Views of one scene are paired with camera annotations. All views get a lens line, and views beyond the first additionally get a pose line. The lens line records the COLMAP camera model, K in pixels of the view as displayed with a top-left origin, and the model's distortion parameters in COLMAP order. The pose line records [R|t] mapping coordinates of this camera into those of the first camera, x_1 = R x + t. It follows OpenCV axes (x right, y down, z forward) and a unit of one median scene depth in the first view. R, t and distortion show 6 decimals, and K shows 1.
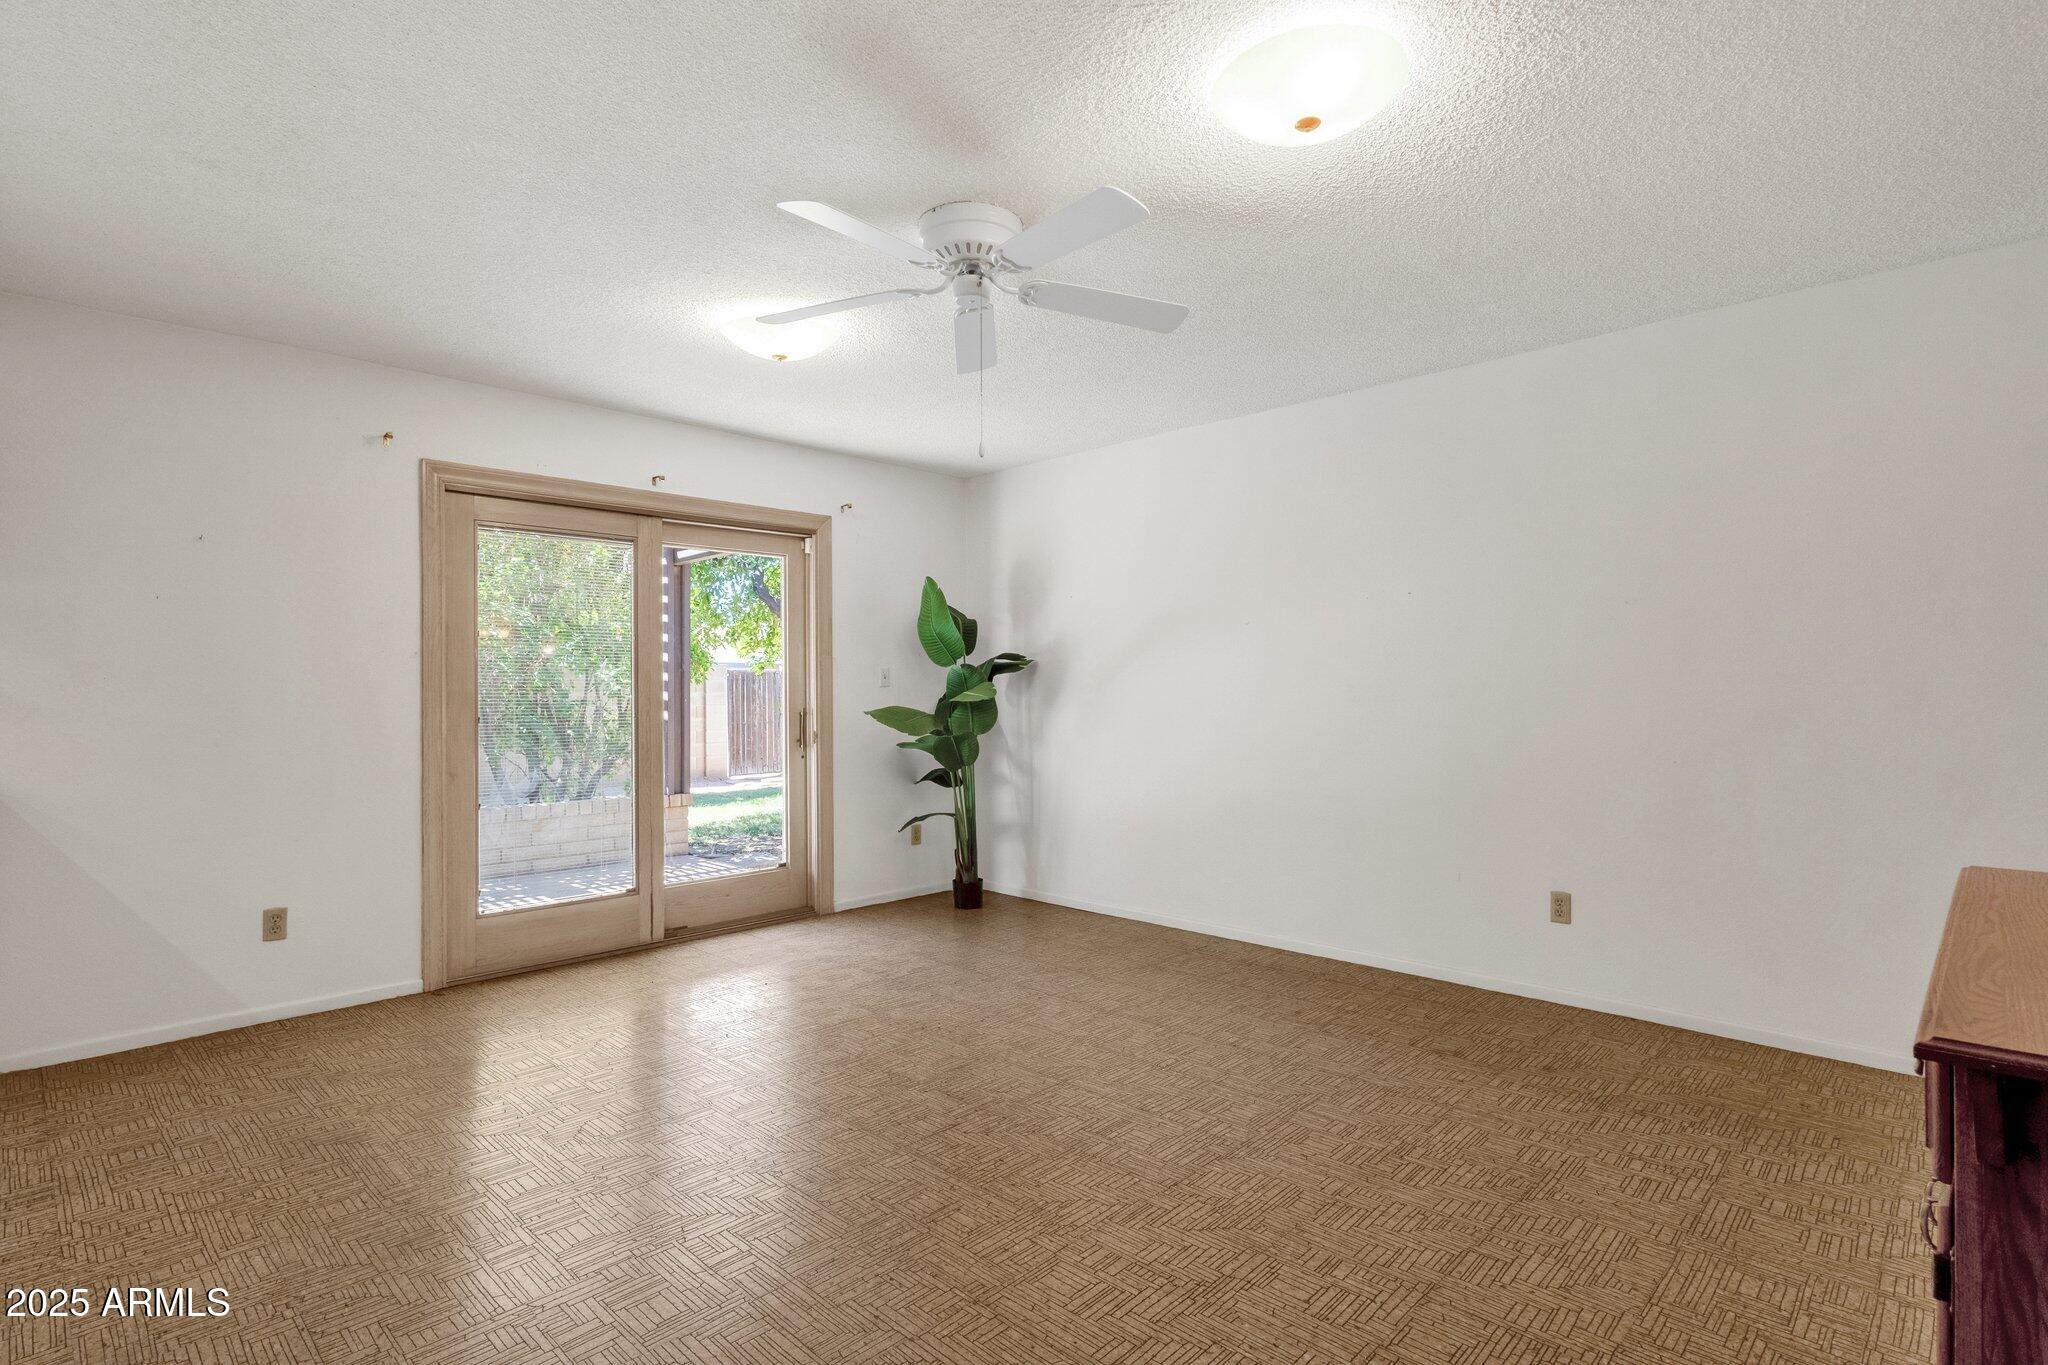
lens RADIAL K [[986.6, 0, 1036.2], [0, 986.6, 688.4], [0, 0, 1]] dist [0.002911, 0.000611]
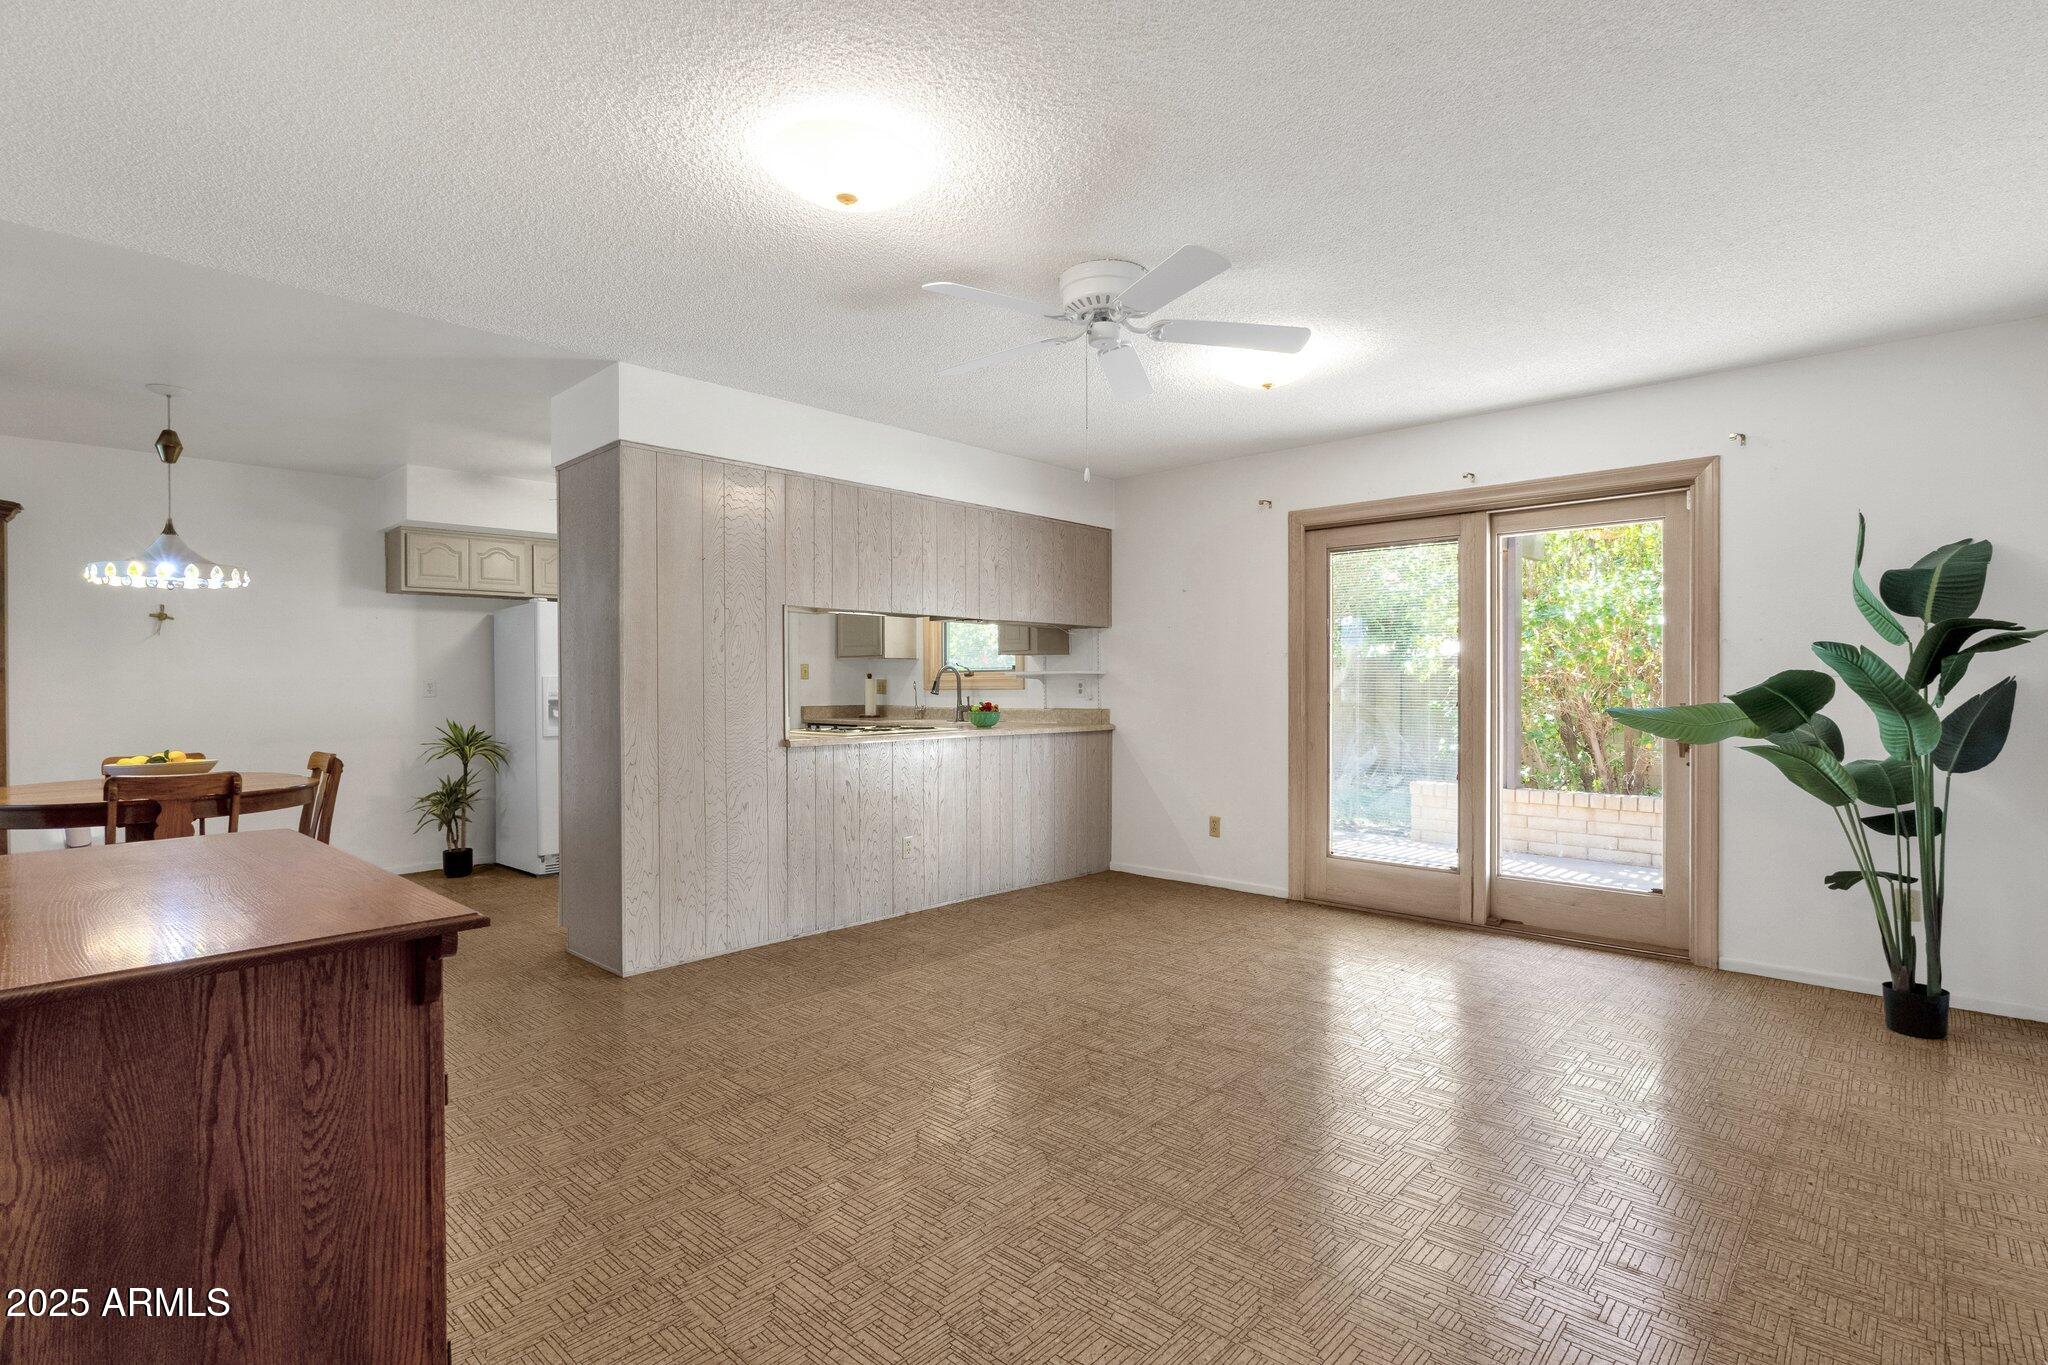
lens RADIAL K [[986.6, 0, 1035.3], [0, 986.6, 681.2], [0, 0, 1]] dist [0.002911, 0.000611]
pose [[0.037932, 0.005092, -0.999267, 0.662200], [0.001092, 0.999986, 0.005137, -0.003475], [0.999280, -0.001286, 0.037926, 0.534262]]
